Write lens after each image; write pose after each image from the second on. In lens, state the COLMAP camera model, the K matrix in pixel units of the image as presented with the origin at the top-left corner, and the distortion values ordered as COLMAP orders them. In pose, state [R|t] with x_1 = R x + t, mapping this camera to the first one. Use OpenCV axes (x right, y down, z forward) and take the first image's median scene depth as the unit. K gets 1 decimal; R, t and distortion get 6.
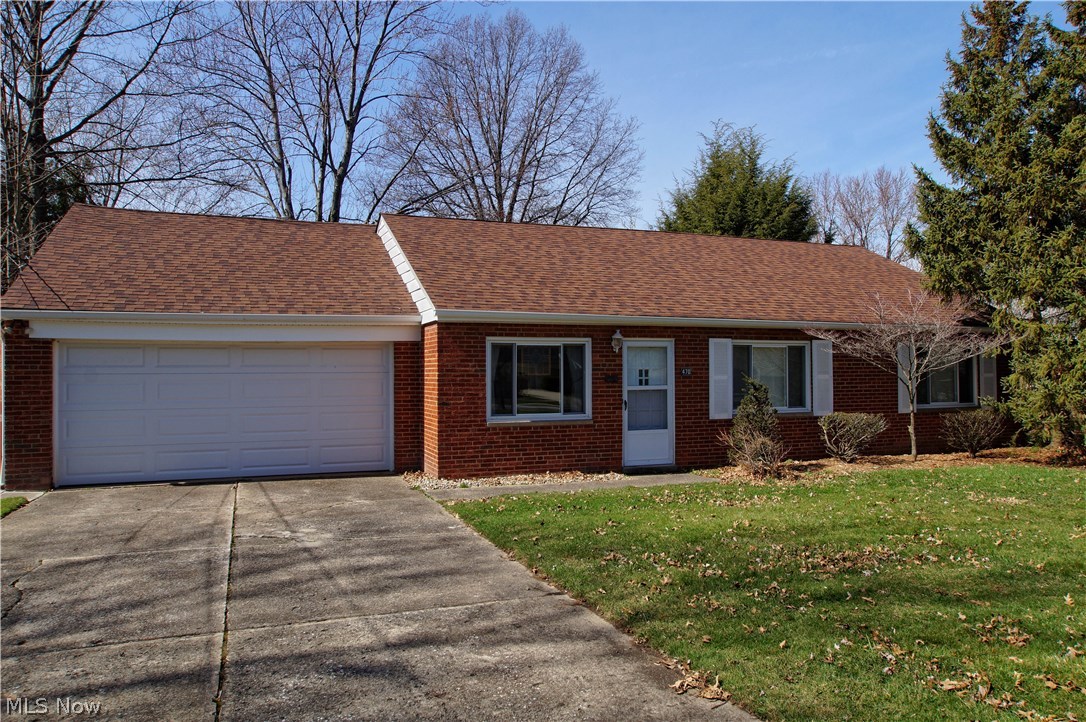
lens RADIAL K [[752.7, 0, 544.5], [0, 752.7, 362.8], [0, 0, 1]] dist [-0.024923, 0.013421]
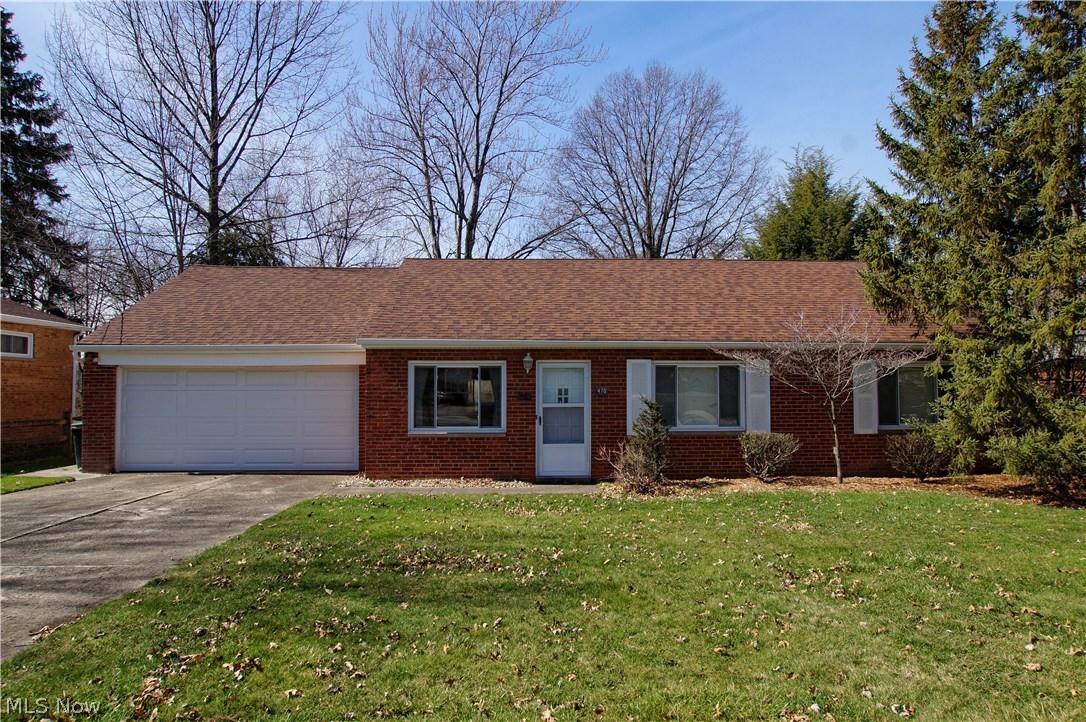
lens RADIAL K [[683.5, 0, 543.1], [0, 683.5, 363.8], [0, 0, 1]] dist [-0.028715, 0.001869]
pose [[0.949222, -0.008566, -0.314490, 0.419692], [0.000510, 0.999670, -0.025690, -0.001730], [0.314606, 0.024225, 0.948913, 0.042157]]
